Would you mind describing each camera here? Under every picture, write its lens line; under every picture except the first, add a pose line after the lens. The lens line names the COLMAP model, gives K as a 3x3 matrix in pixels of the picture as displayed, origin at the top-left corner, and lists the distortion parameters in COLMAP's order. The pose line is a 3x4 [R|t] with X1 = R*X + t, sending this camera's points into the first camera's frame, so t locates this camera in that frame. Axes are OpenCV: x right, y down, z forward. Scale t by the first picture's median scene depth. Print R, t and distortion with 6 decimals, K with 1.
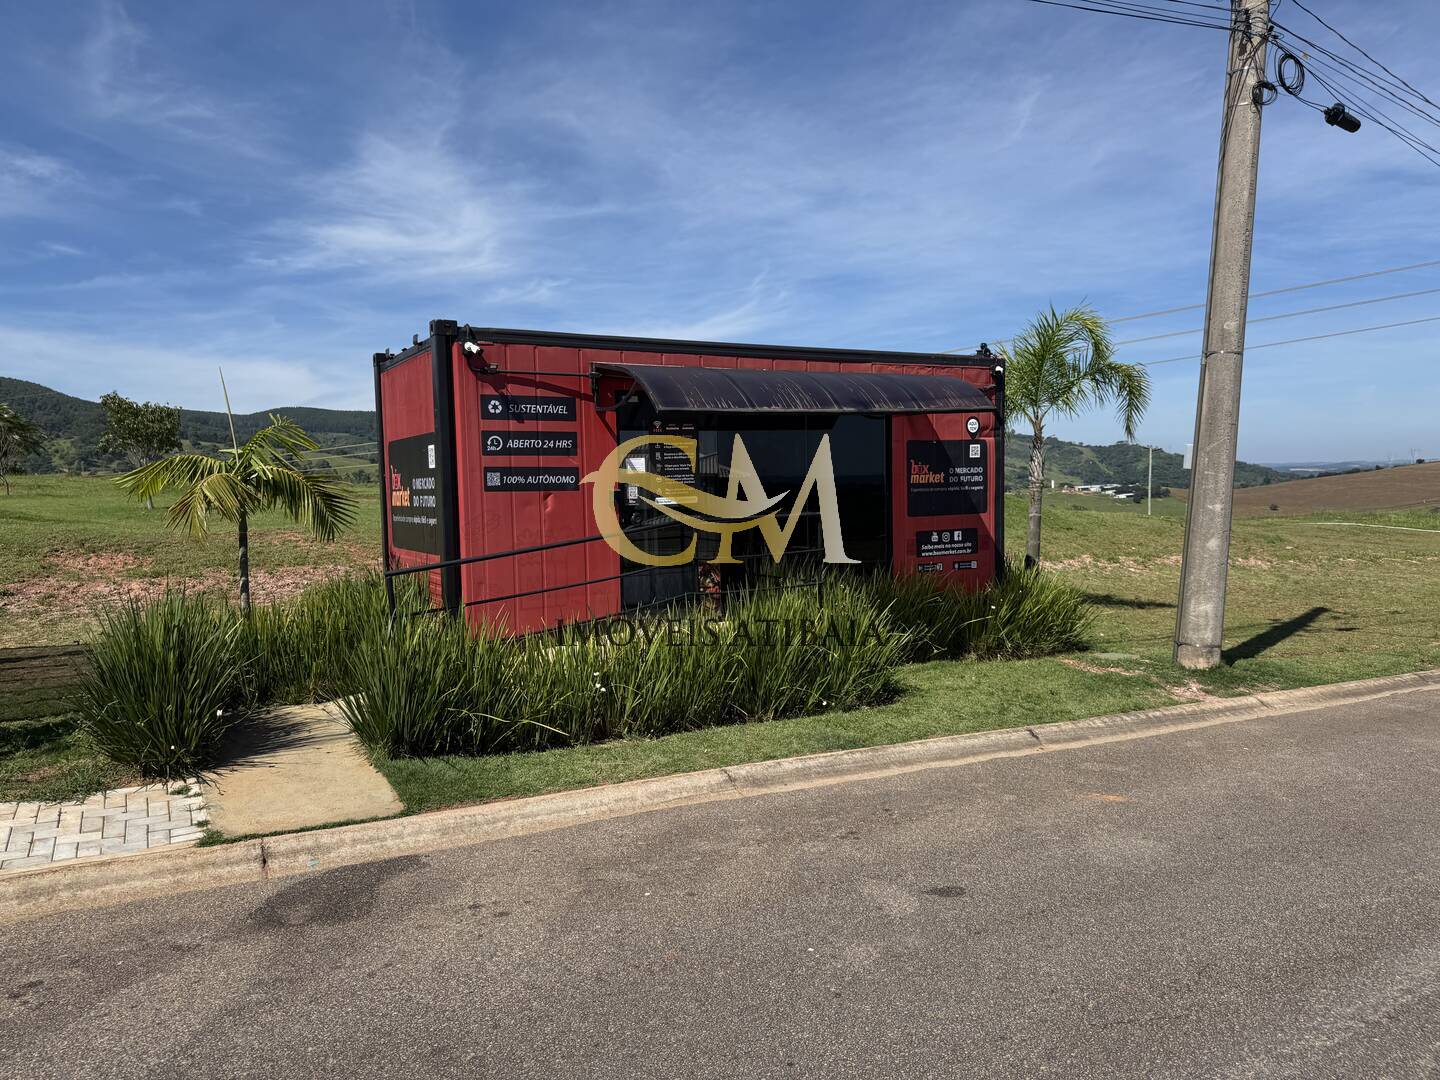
lens RADIAL K [[1187.9, 0, 720.0], [0, 1187.9, 540.0], [0, 0, 1]] dist [0.053697, -0.008757]
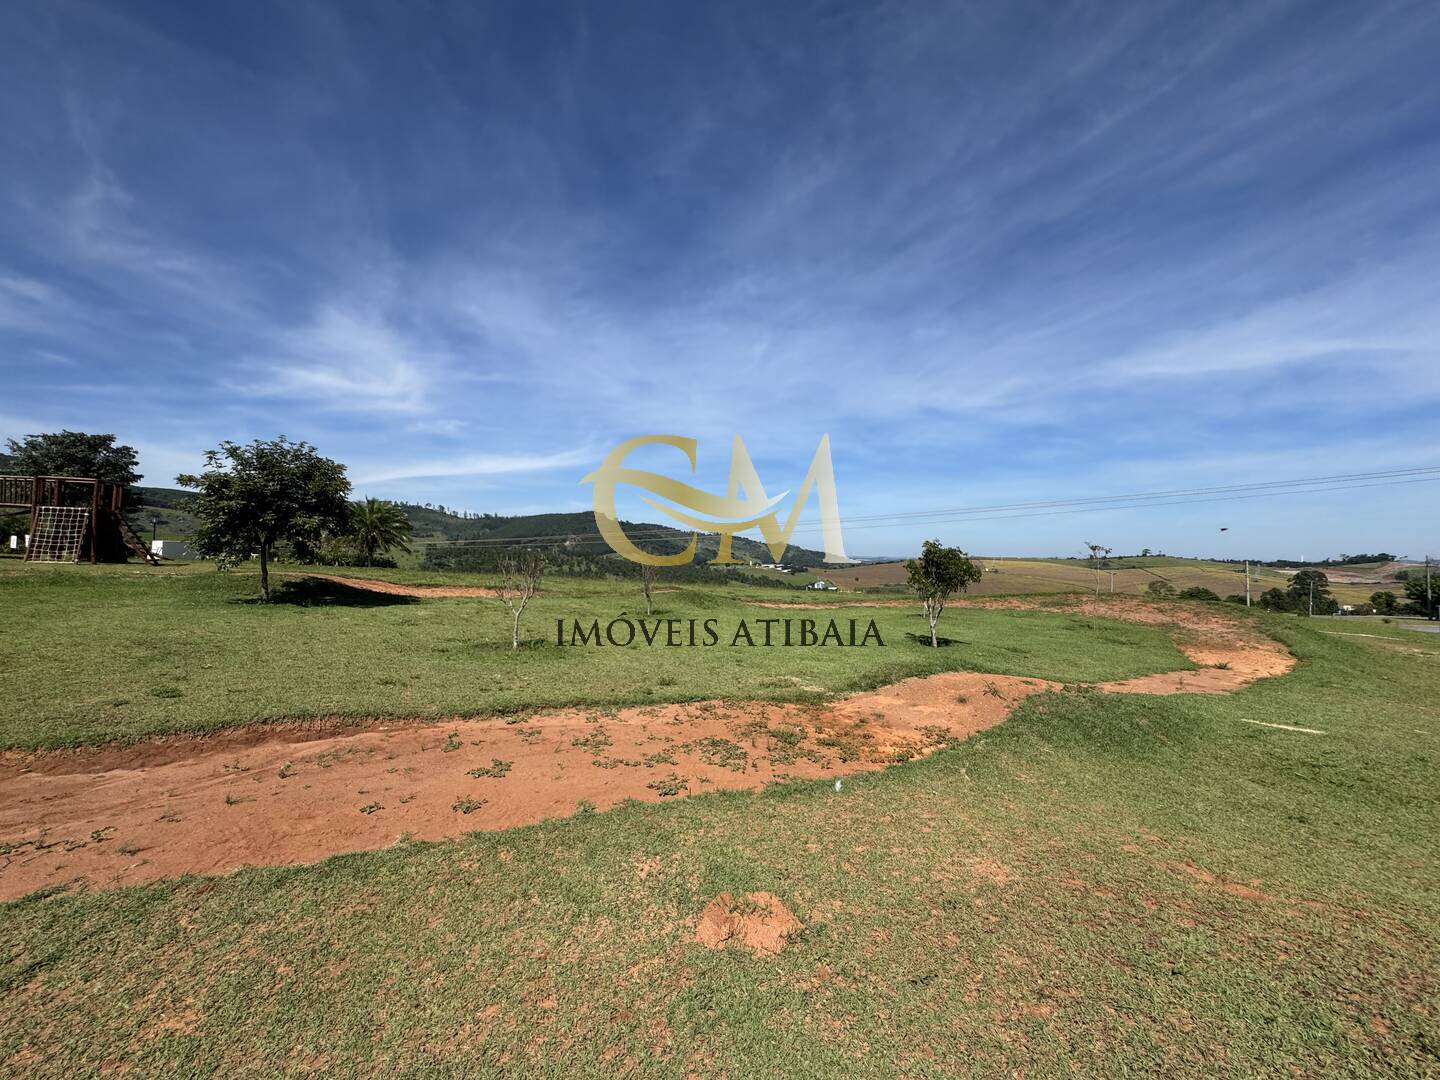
lens RADIAL K [[576.4, 0, 726.0], [0, 576.4, 526.5], [0, 0, 1]] dist [-0.000408, 0.000185]
pose [[0.952569, 0.053287, 0.299620, -0.028600], [-0.023859, 0.994597, -0.101033, -0.015894], [-0.303385, 0.089092, 0.948694, 0.225738]]
